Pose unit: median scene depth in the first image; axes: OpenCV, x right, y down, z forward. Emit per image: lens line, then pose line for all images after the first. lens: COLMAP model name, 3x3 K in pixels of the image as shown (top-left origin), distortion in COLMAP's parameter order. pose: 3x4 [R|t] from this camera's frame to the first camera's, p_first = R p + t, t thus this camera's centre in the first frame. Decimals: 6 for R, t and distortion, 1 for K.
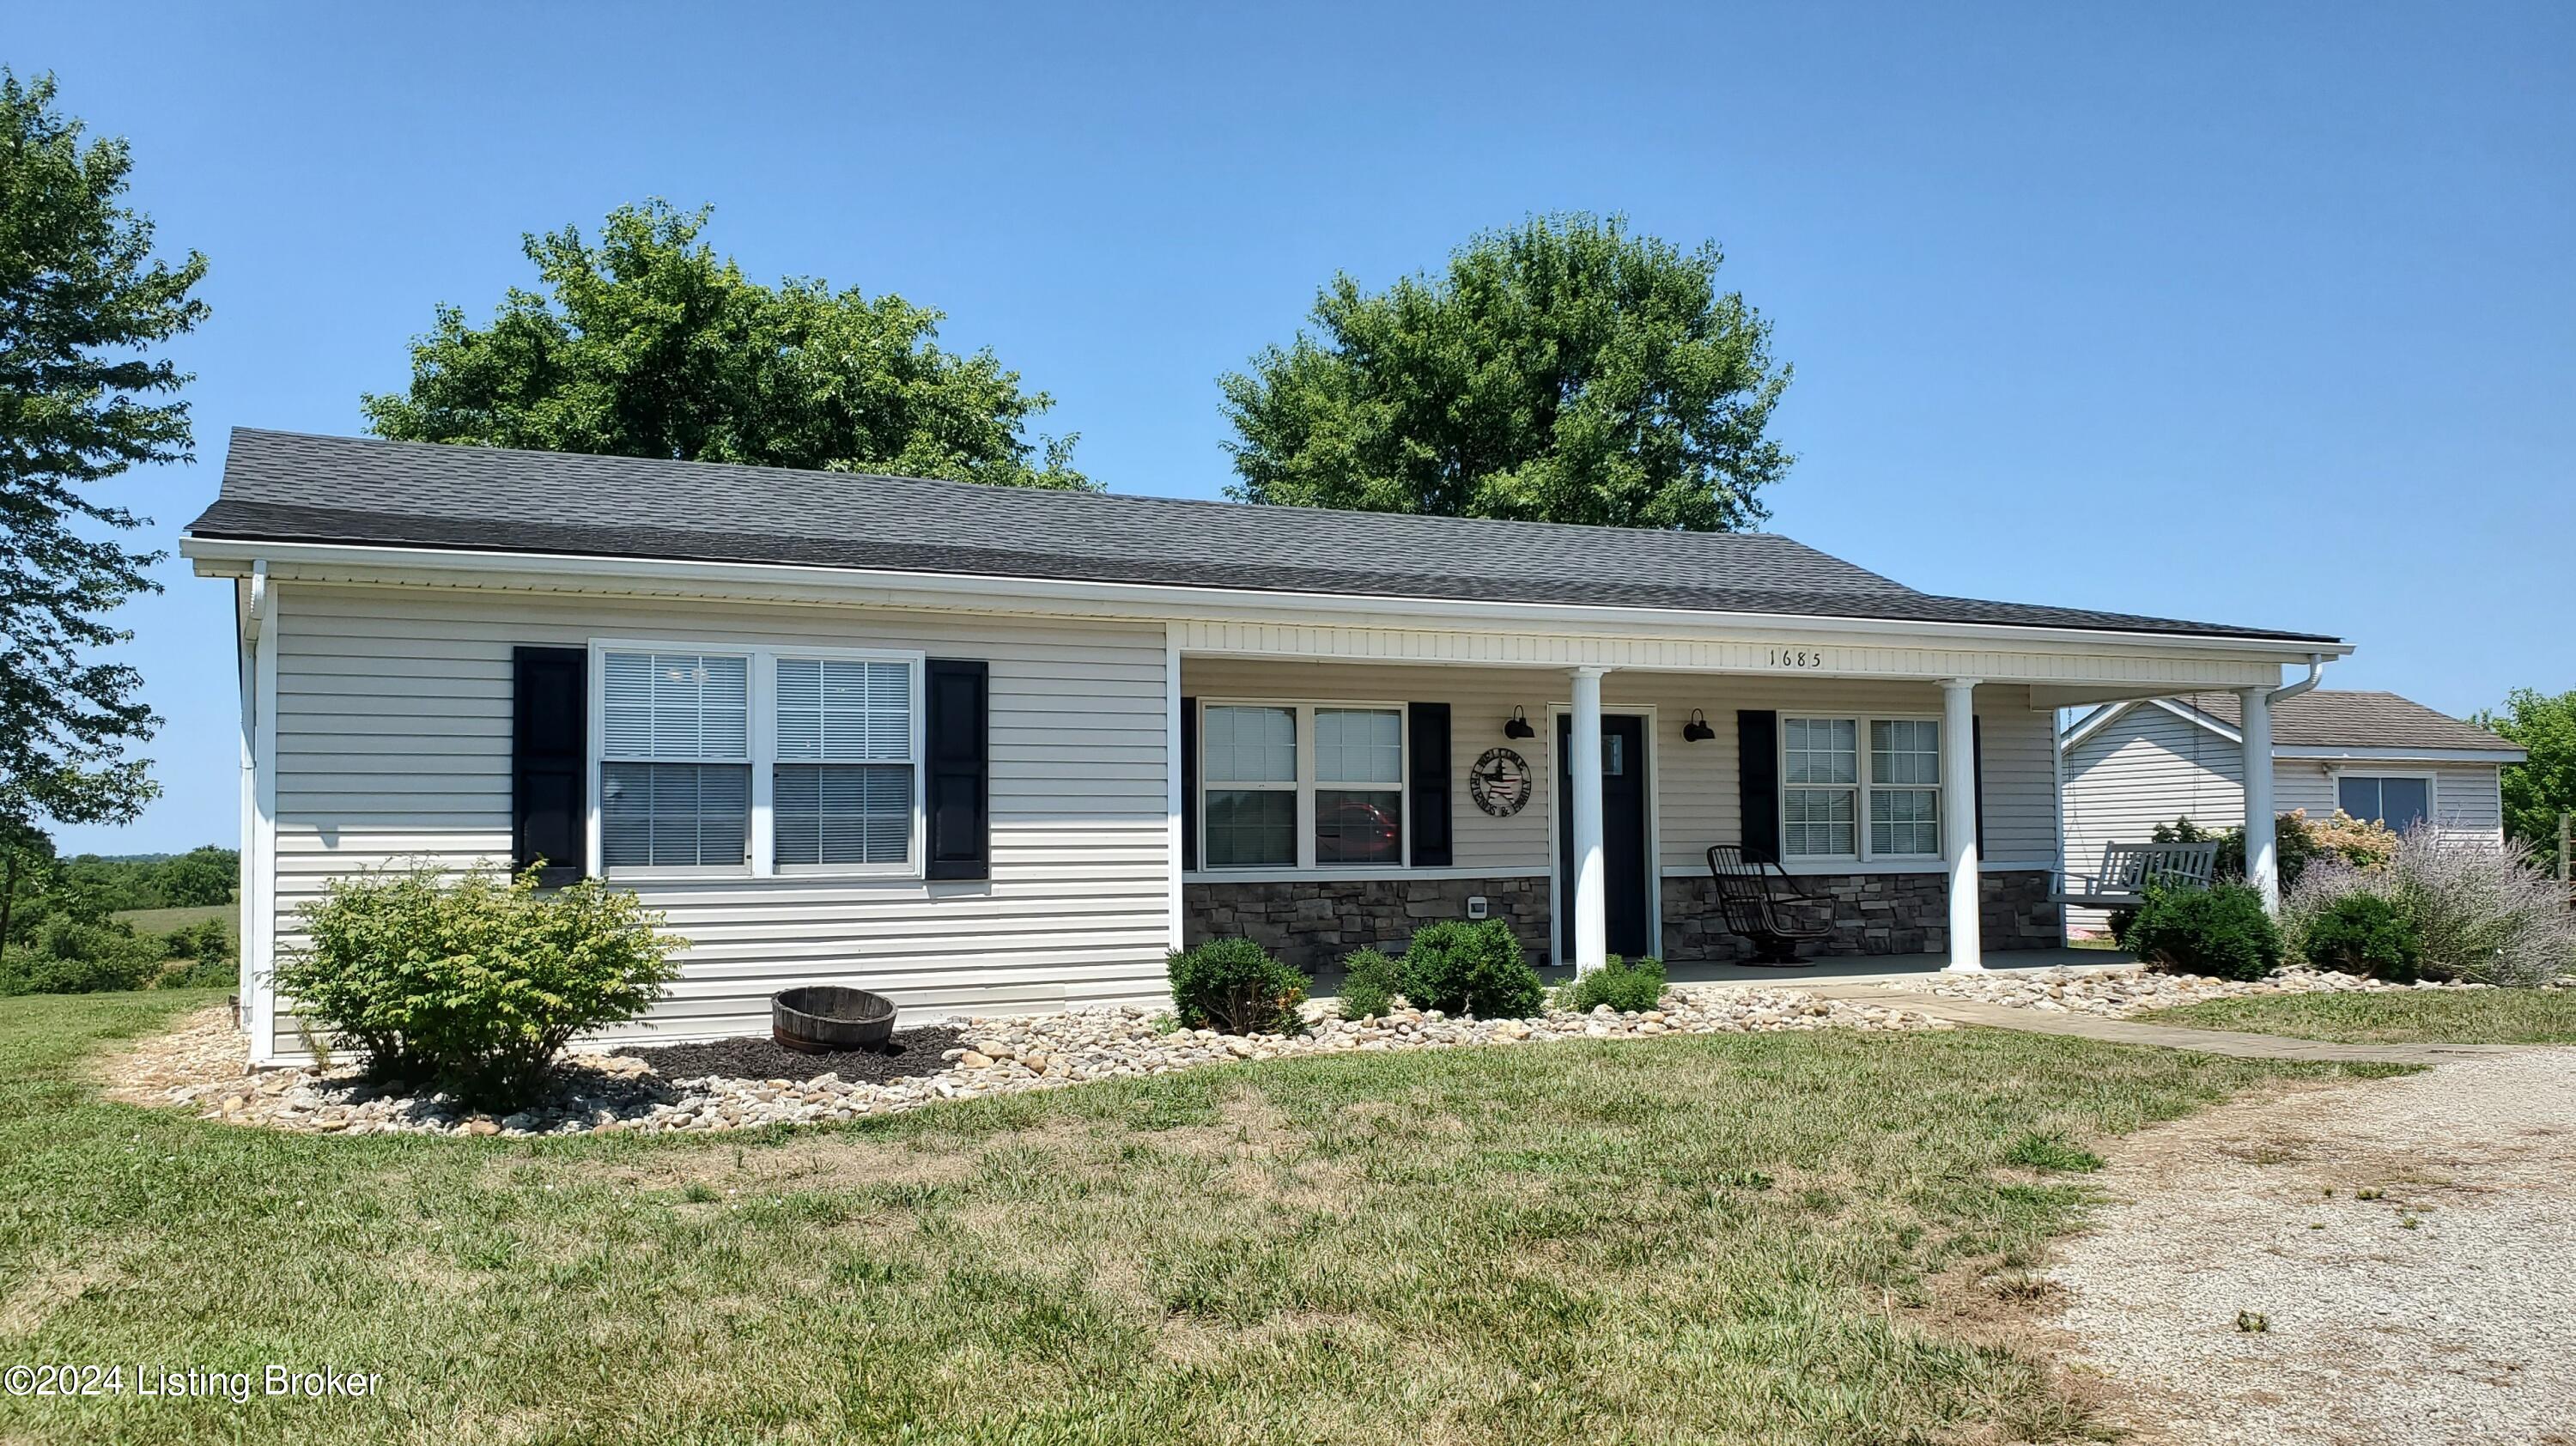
lens RADIAL K [[1895.7, 0, 1348.2], [0, 1895.7, 773.8], [0, 0, 1]] dist [0.206224, -0.346724]
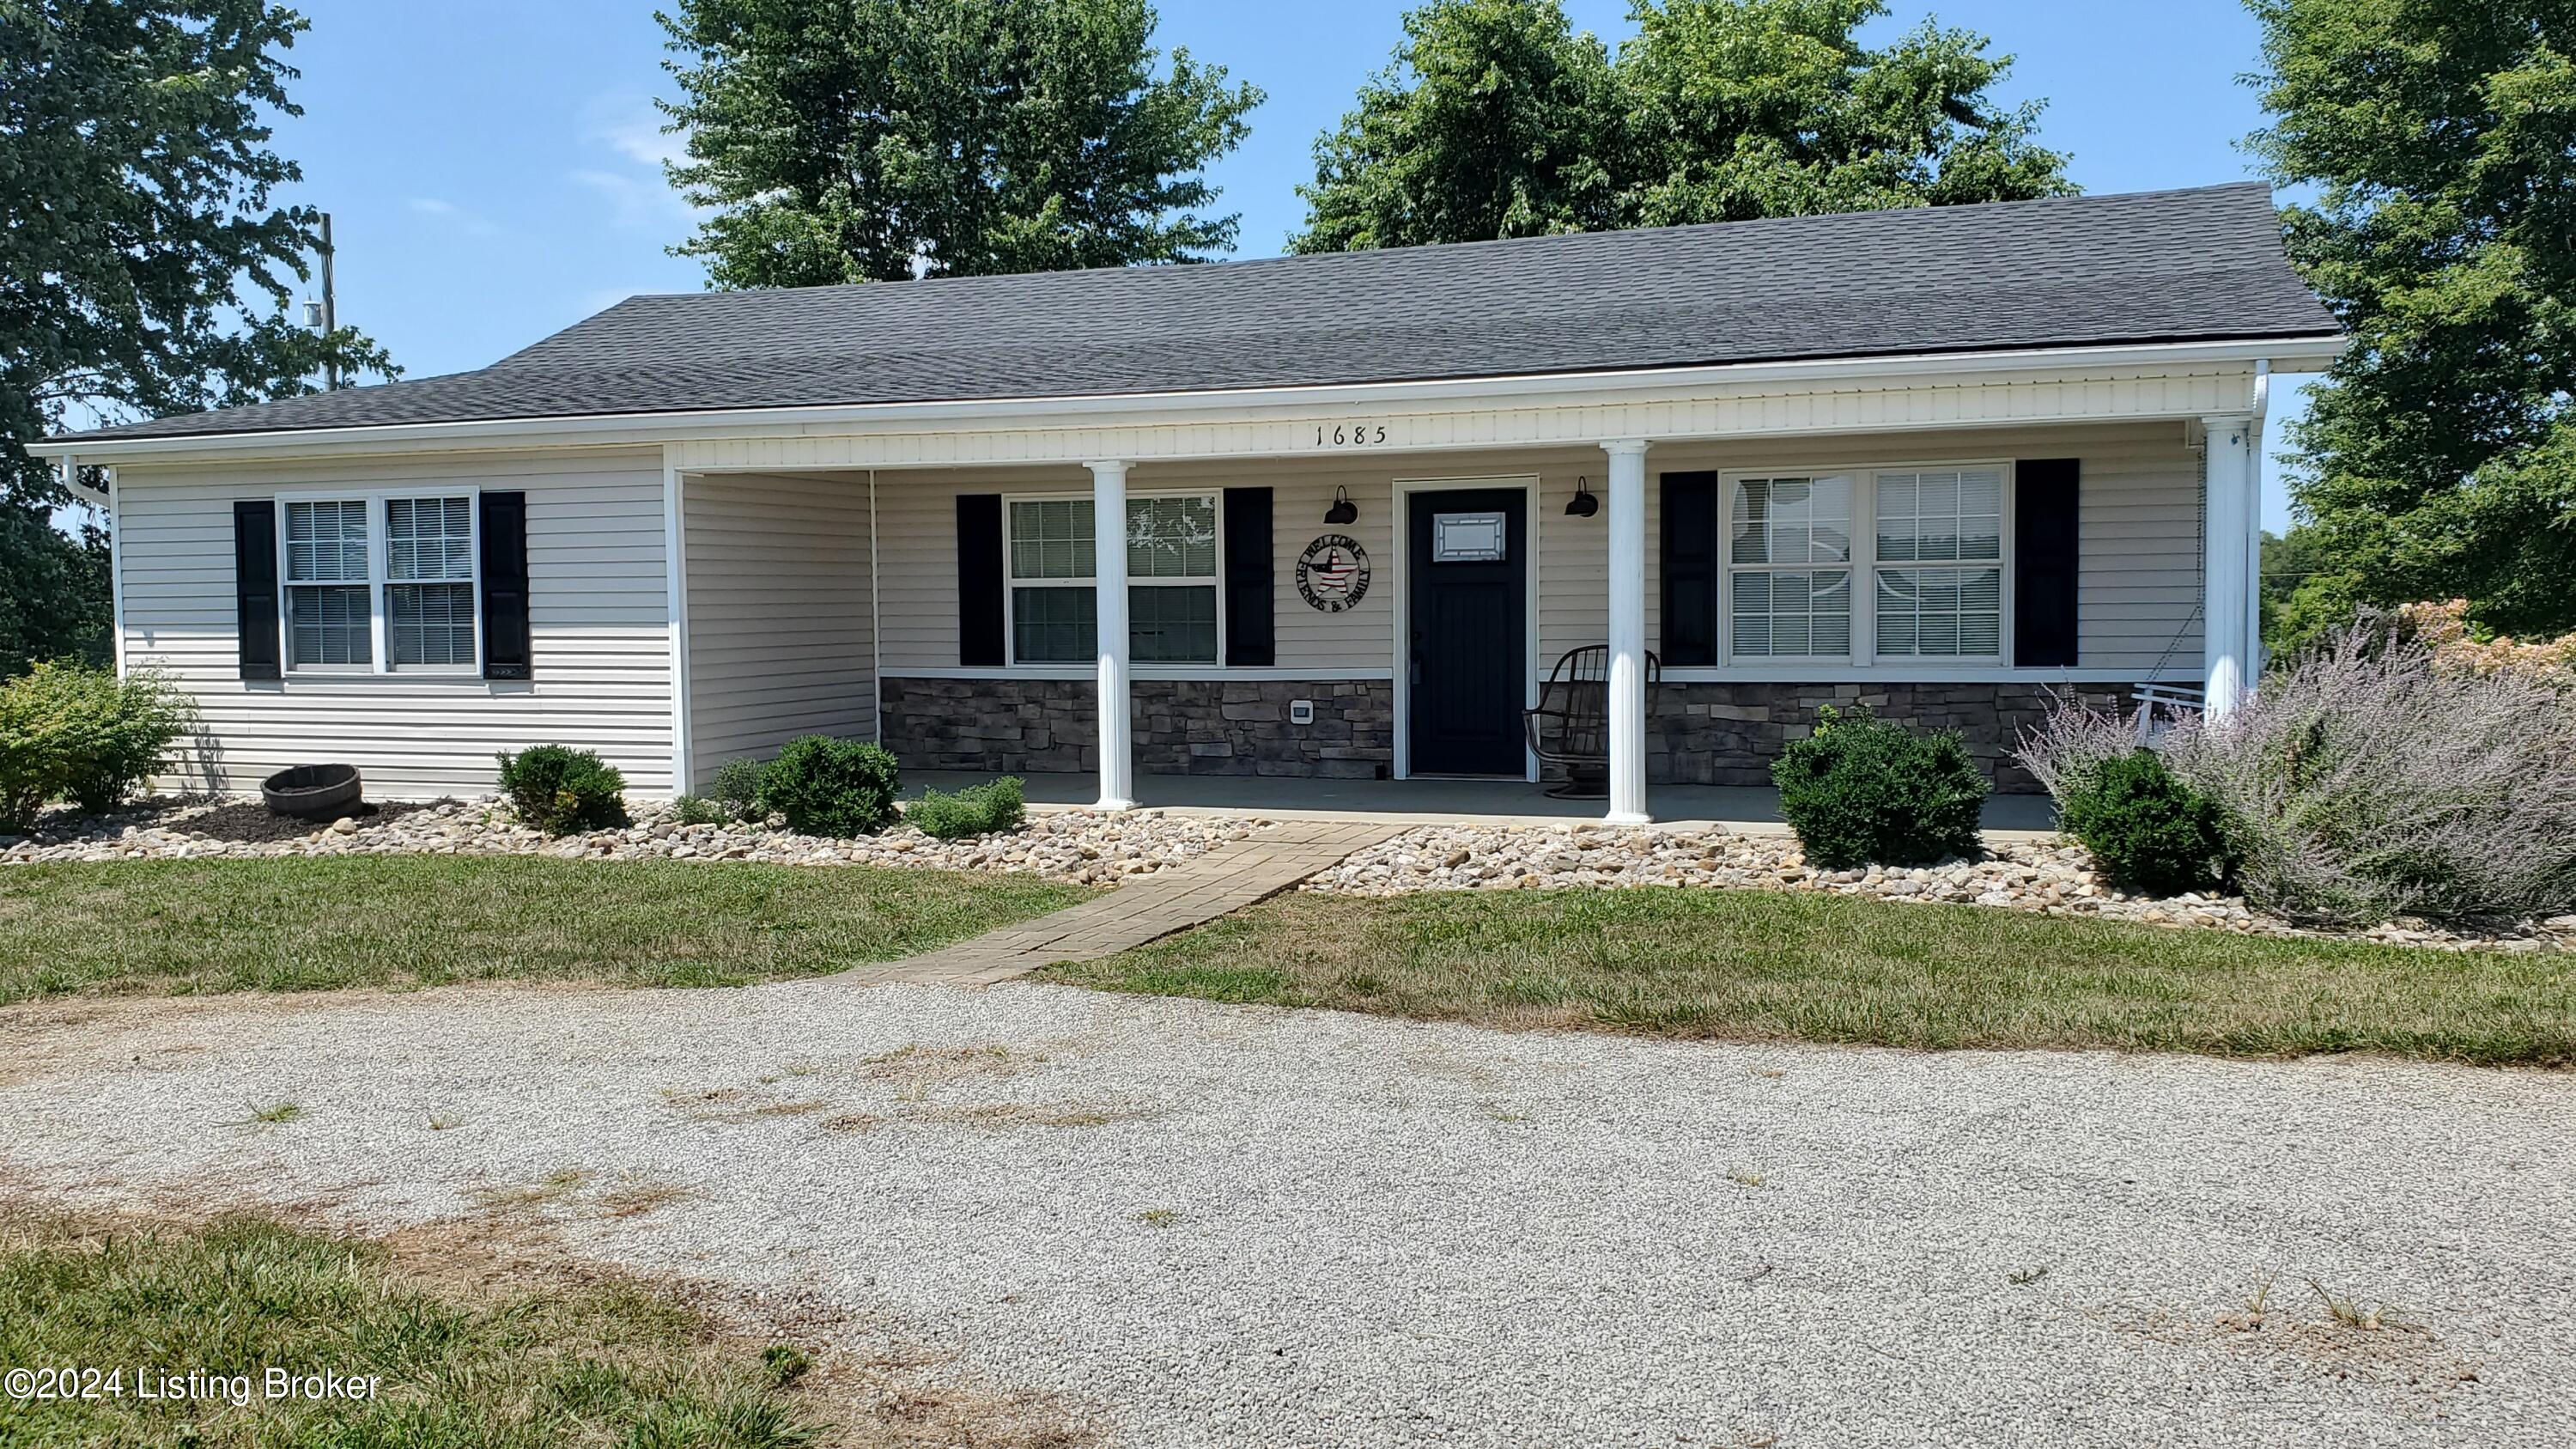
lens RADIAL K [[2035.3, 0, 1288.0], [0, 2035.3, 724.5], [0, 0, 1]] dist [0.001297, -0.009217]
pose [[0.747005, 0.045798, -0.663239, 0.703956], [0.027325, 0.994666, 0.099460, -0.020507], [0.664257, -0.092420, 0.741769, 0.271648]]
